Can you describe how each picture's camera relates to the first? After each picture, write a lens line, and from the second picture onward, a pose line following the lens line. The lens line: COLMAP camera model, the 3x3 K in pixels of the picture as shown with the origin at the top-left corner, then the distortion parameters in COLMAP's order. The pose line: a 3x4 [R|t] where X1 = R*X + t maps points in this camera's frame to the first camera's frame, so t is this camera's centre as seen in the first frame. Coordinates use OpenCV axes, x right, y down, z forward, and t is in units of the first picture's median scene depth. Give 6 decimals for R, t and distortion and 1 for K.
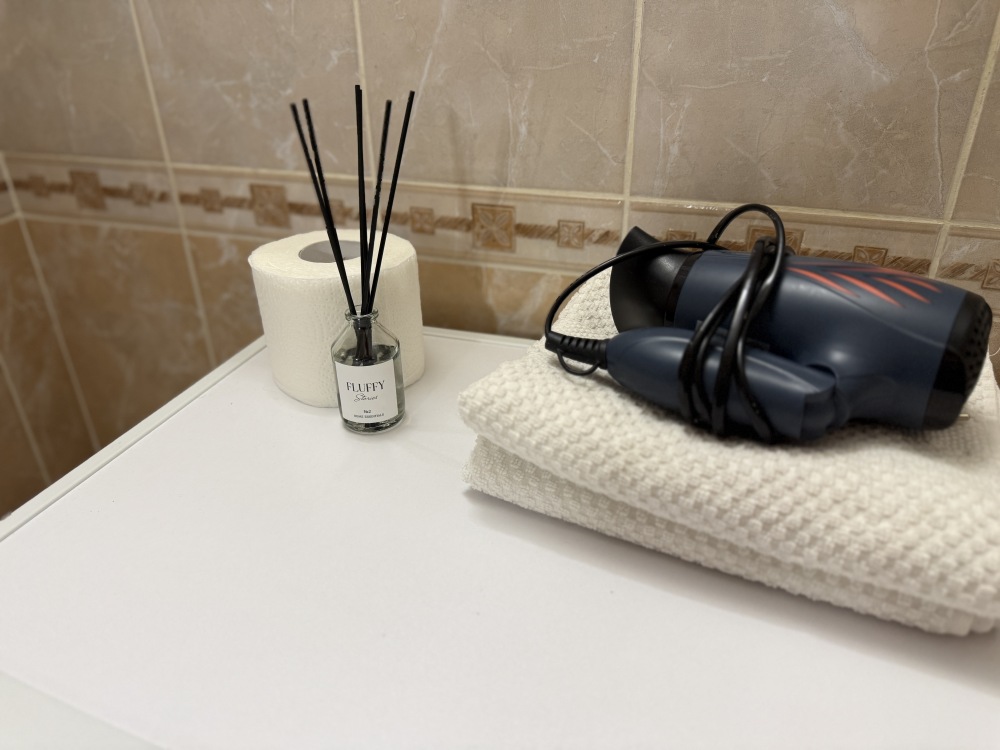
lens RADIAL K [[707.0, 0, 497.1], [0, 707.0, 371.8], [0, 0, 1]] dist [0.046476, -0.056147]
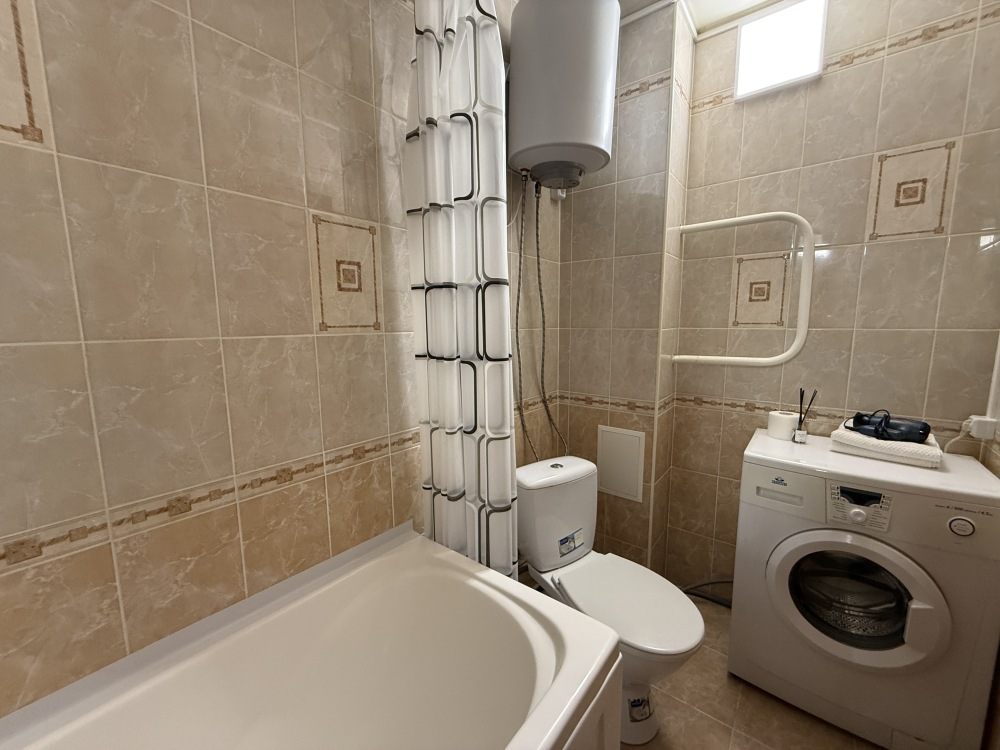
lens RADIAL K [[398.1, 0, 499.8], [0, 398.1, 376.5], [0, 0, 1]] dist [0.000420, 0.000270]
pose [[0.945994, 0.056371, -0.319246, -1.424361], [-0.165045, 0.931337, -0.324611, 0.984462], [0.279027, 0.359770, 0.890342, -2.638268]]
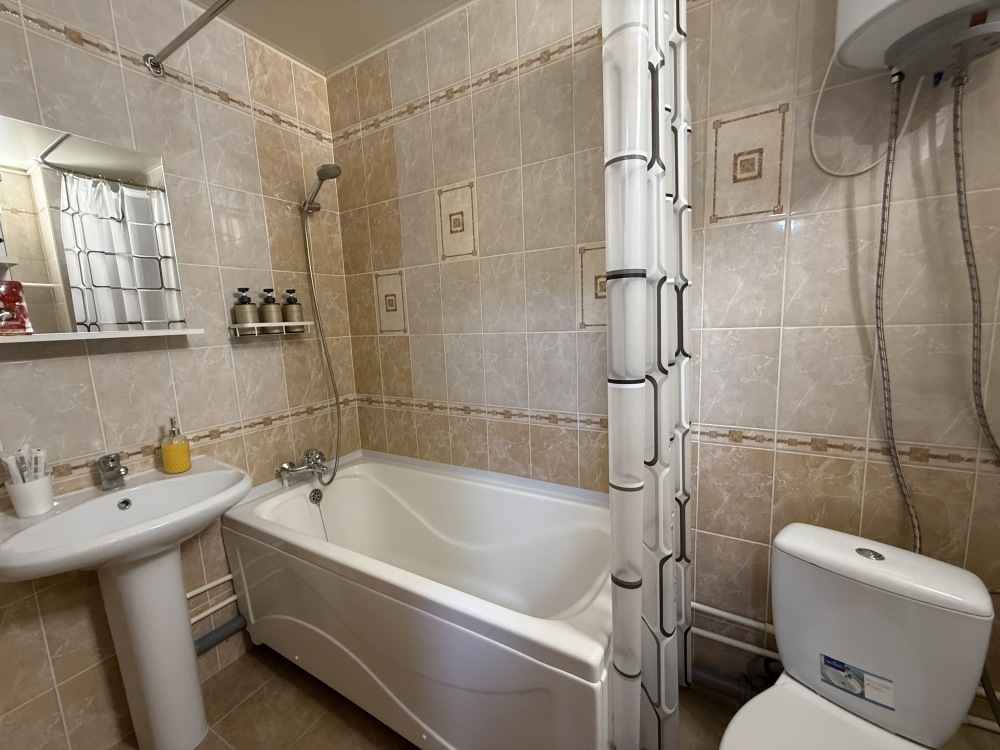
lens RADIAL K [[398.1, 0, 497.3], [0, 398.1, 374.7], [0, 0, 1]] dist [0.000420, 0.000270]
pose [[-0.181984, 0.167118, -0.968996, 0.102003], [-0.428335, 0.873567, 0.231104, 0.099089], [0.885105, 0.457112, -0.087393, -1.229918]]
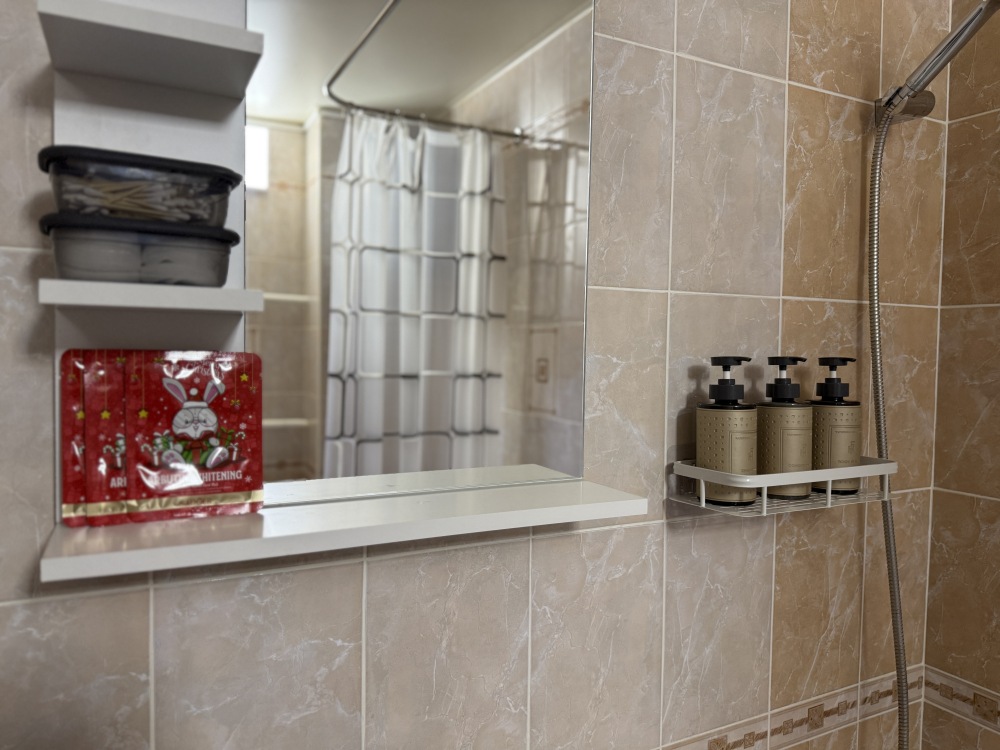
lens RADIAL K [[707.0, 0, 501.2], [0, 707.0, 376.5], [0, 0, 1]] dist [0.046476, -0.056147]
pose [[-0.672719, 0.040730, -0.738776, -0.998203], [-0.354588, 0.858606, 0.370219, 0.687763], [0.649397, 0.511015, -0.563158, -2.993122]]
